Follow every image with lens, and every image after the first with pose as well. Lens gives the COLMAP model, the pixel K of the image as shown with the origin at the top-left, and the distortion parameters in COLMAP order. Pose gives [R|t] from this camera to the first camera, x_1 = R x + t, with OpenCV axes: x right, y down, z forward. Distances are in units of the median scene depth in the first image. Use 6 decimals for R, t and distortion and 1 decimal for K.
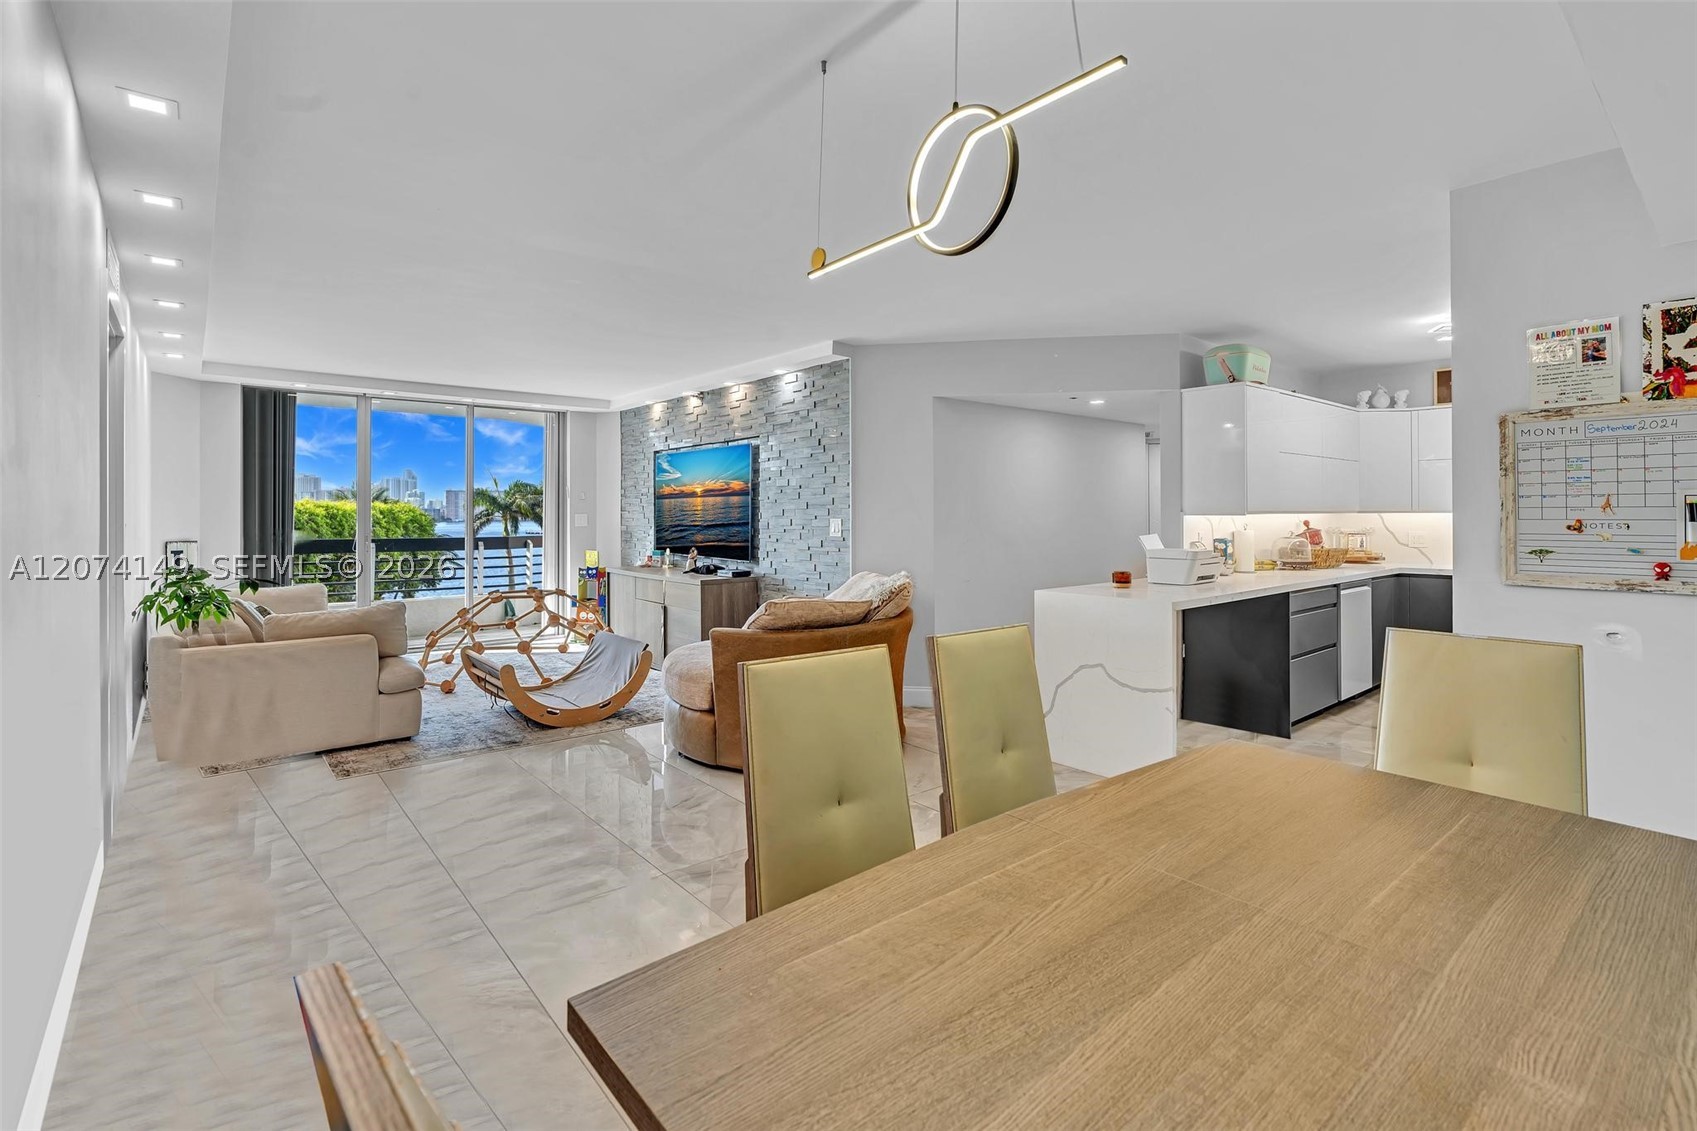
lens RADIAL K [[750.0, 0, 844.9], [0, 750.0, 513.6], [0, 0, 1]] dist [-0.081263, 0.026962]
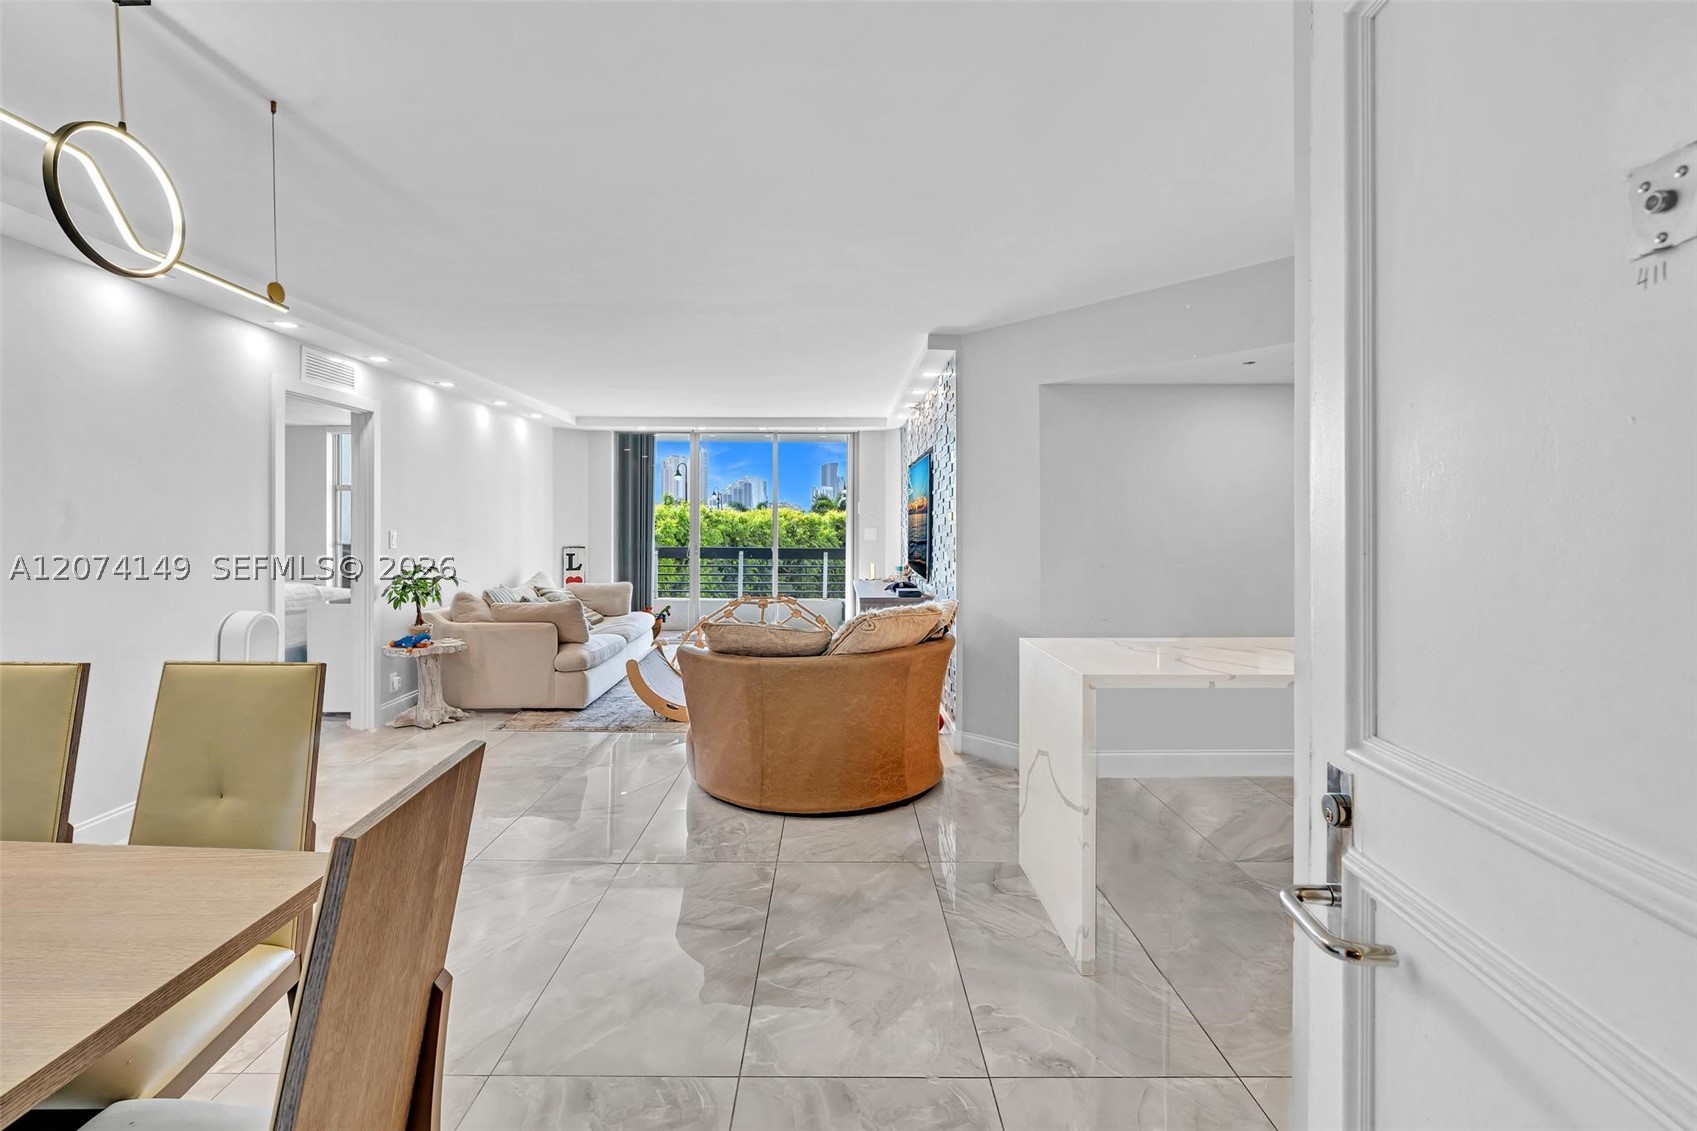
lens RADIAL K [[750.0, 0, 844.9], [0, 750.0, 513.6], [0, 0, 1]] dist [-0.081263, 0.026962]
pose [[0.764912, -0.008639, -0.644077, 0.361898], [-0.001771, 0.999878, -0.015515, -0.004857], [0.644132, 0.013009, 0.764804, 0.206250]]
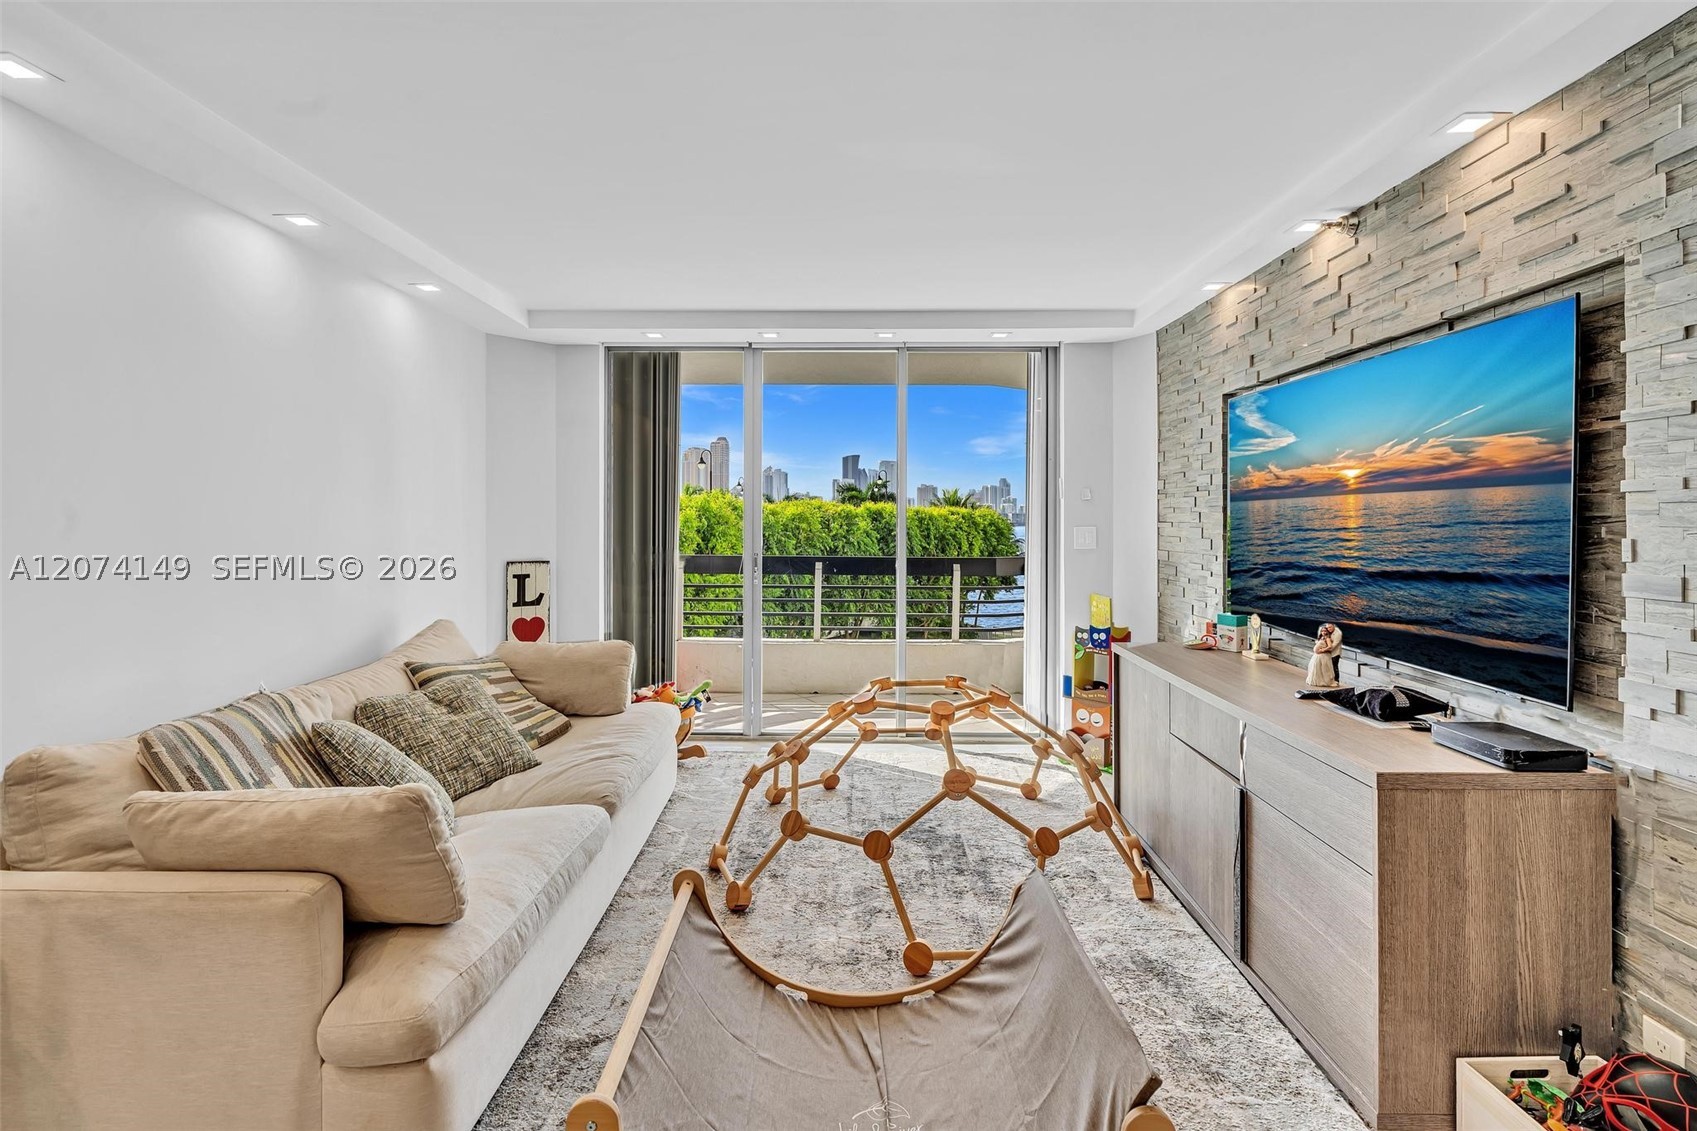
lens RADIAL K [[750.0, 0, 844.9], [0, 750.0, 513.6], [0, 0, 1]] dist [-0.081263, 0.026962]
pose [[0.746556, 0.001015, -0.665321, -0.143478], [-0.005319, 0.999976, -0.004442, -0.008856], [0.665301, 0.006855, 0.746544, 0.565277]]
